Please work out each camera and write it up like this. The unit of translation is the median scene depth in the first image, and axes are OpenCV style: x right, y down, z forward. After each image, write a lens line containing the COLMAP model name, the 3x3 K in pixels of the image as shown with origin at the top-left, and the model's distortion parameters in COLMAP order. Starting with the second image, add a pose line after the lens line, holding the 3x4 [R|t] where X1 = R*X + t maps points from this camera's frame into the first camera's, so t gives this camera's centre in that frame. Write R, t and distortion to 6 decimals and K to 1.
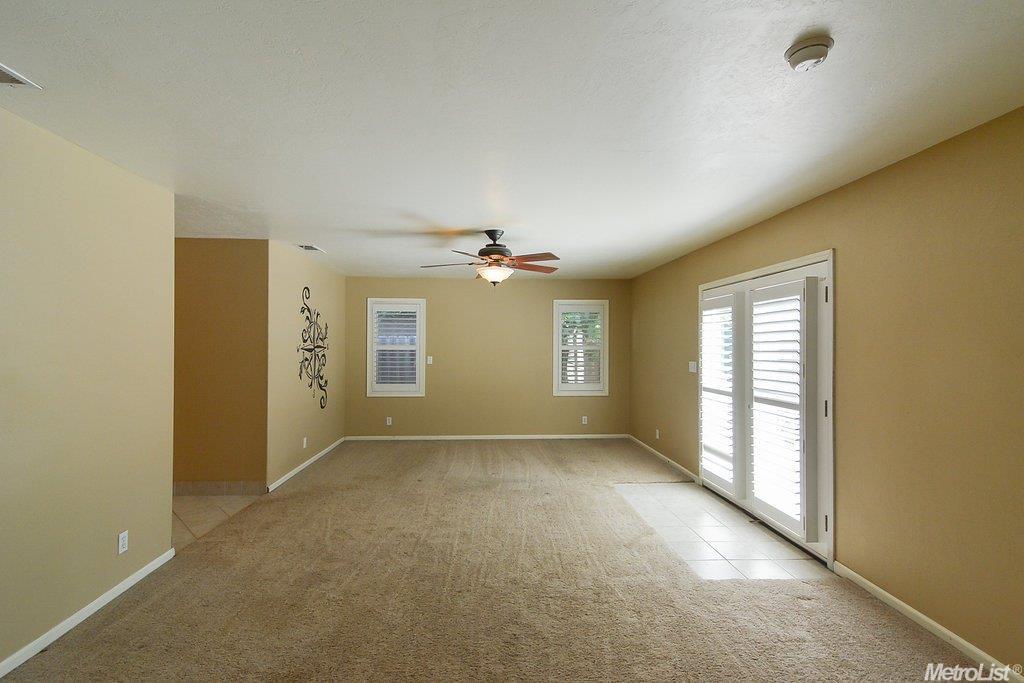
lens RADIAL K [[488.1, 0, 511.4], [0, 488.1, 344.6], [0, 0, 1]] dist [0.022425, -0.000855]
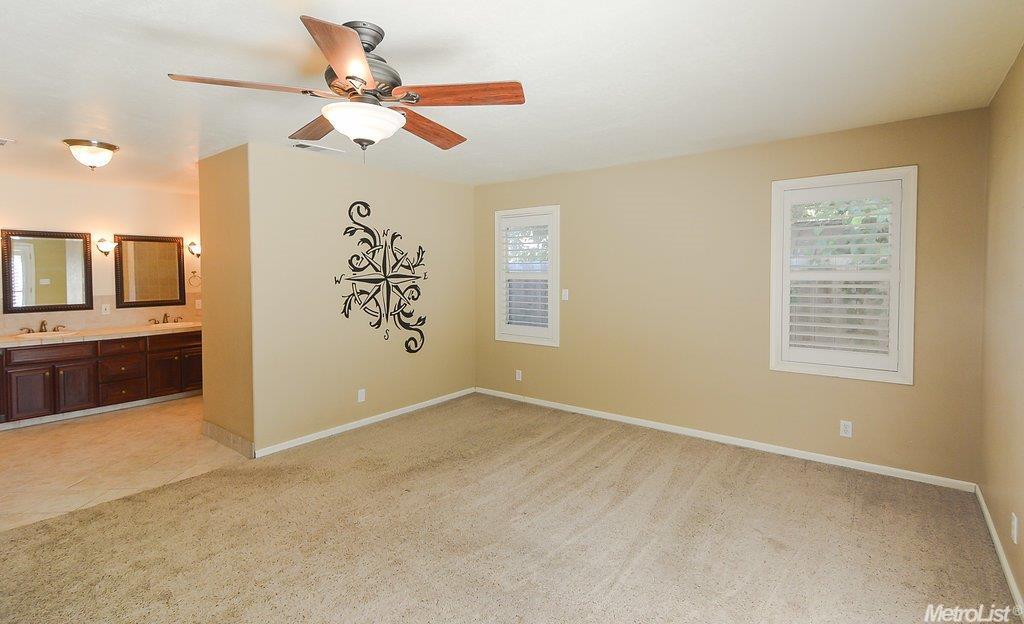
lens RADIAL K [[490.7, 0, 503.7], [0, 490.7, 286.2], [0, 0, 1]] dist [0.019220, -0.001311]
pose [[0.752452, 0.015438, -0.658466, 0.255445], [0.008488, 0.999415, 0.033132, -0.004169], [0.658592, -0.030520, 0.751881, 0.495094]]
